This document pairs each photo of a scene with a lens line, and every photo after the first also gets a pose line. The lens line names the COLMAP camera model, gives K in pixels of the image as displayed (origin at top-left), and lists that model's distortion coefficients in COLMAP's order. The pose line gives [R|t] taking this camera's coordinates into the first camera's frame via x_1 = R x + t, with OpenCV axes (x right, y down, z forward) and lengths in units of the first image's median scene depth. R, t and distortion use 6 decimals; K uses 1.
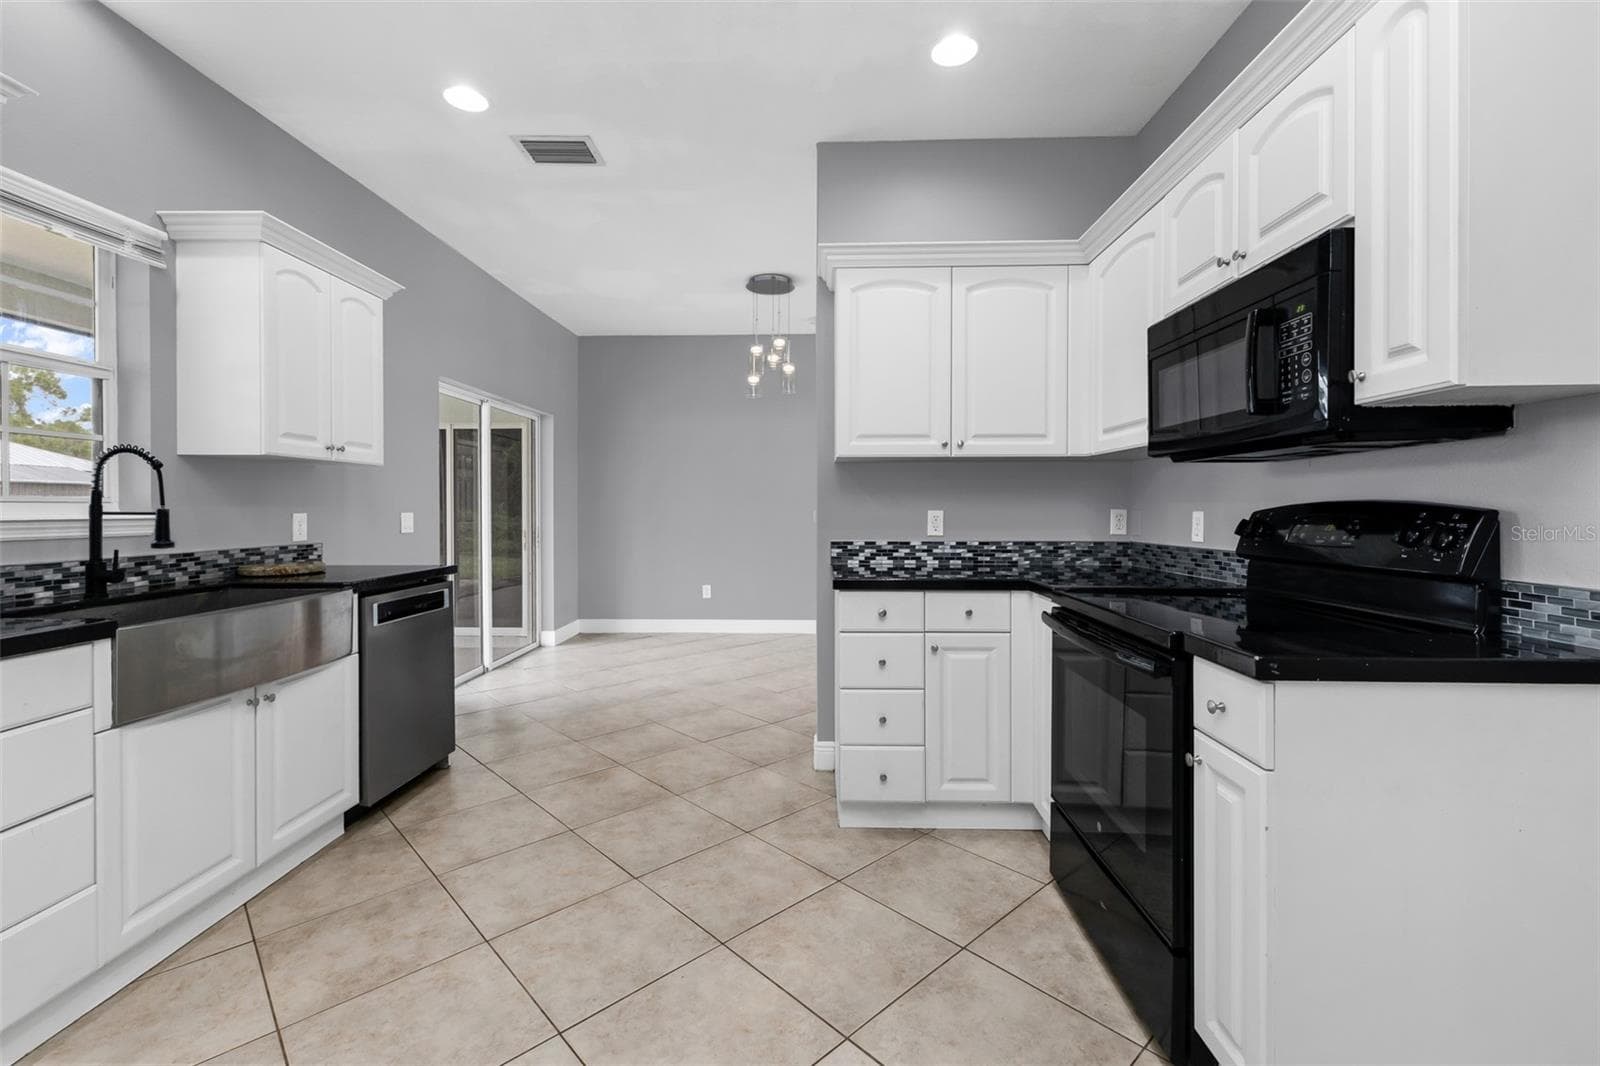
lens RADIAL K [[712.1, 0, 801.6], [0, 712.1, 512.4], [0, 0, 1]] dist [0.002775, 0.000011]
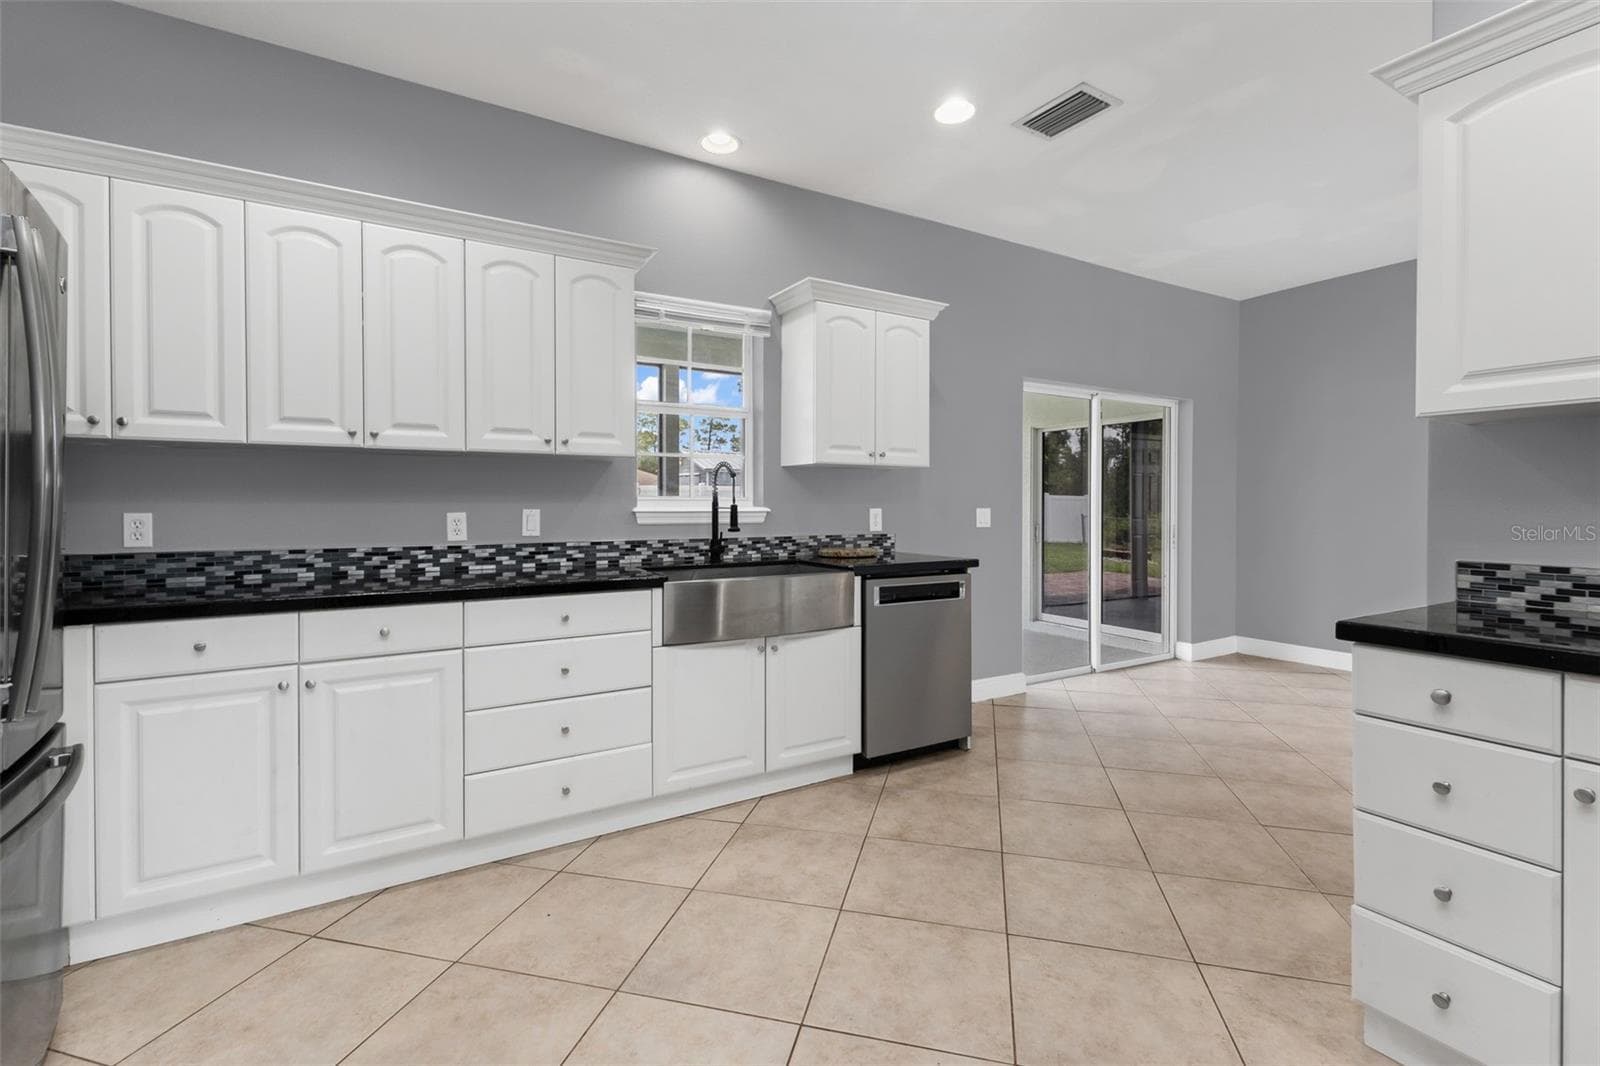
lens RADIAL K [[695.9, 0, 789.3], [0, 695.9, 509.4], [0, 0, 1]] dist [0.003100, -0.000270]
pose [[0.516223, 0.005863, -0.856434, 0.268783], [-0.005685, 0.999978, 0.003419, -0.000708], [0.856435, 0.003104, 0.516245, 0.259729]]
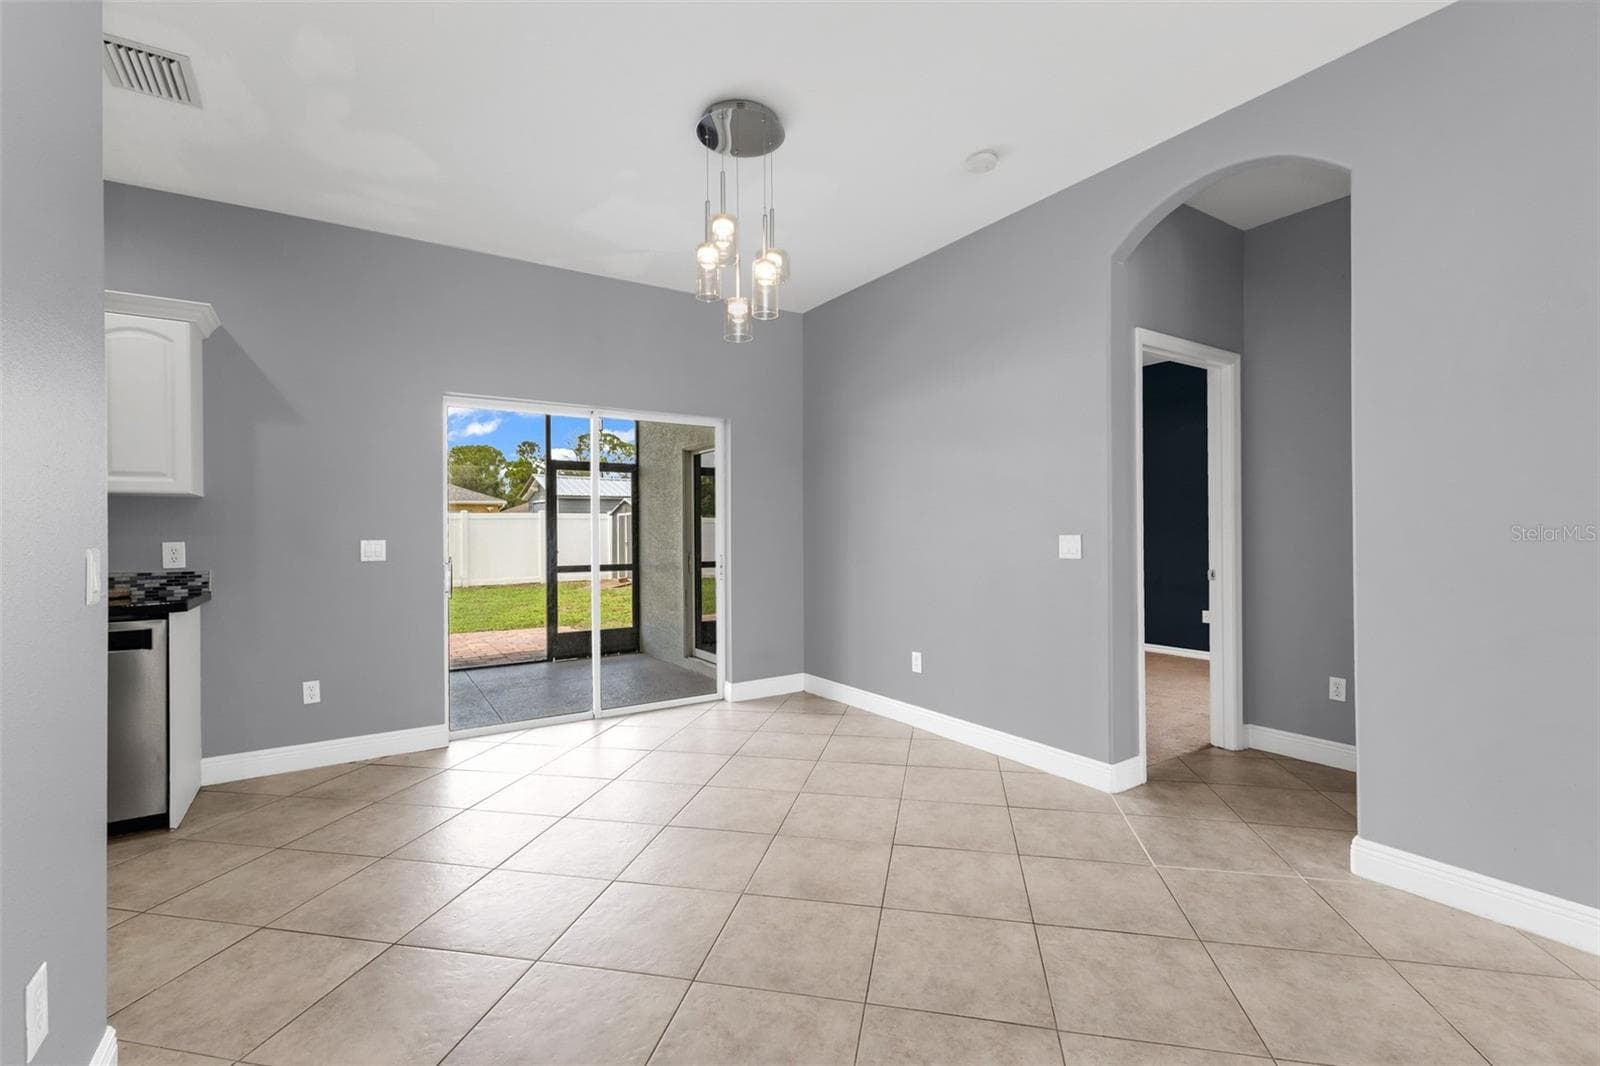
lens RADIAL K [[703.7, 0, 805.0], [0, 703.7, 529.1], [0, 0, 1]] dist [0.015703, -0.000370]
pose [[0.558831, -0.007503, -0.829248, 0.742012], [0.002985, 0.999971, -0.007036, -0.008175], [0.829276, 0.001457, 0.558837, 1.250893]]
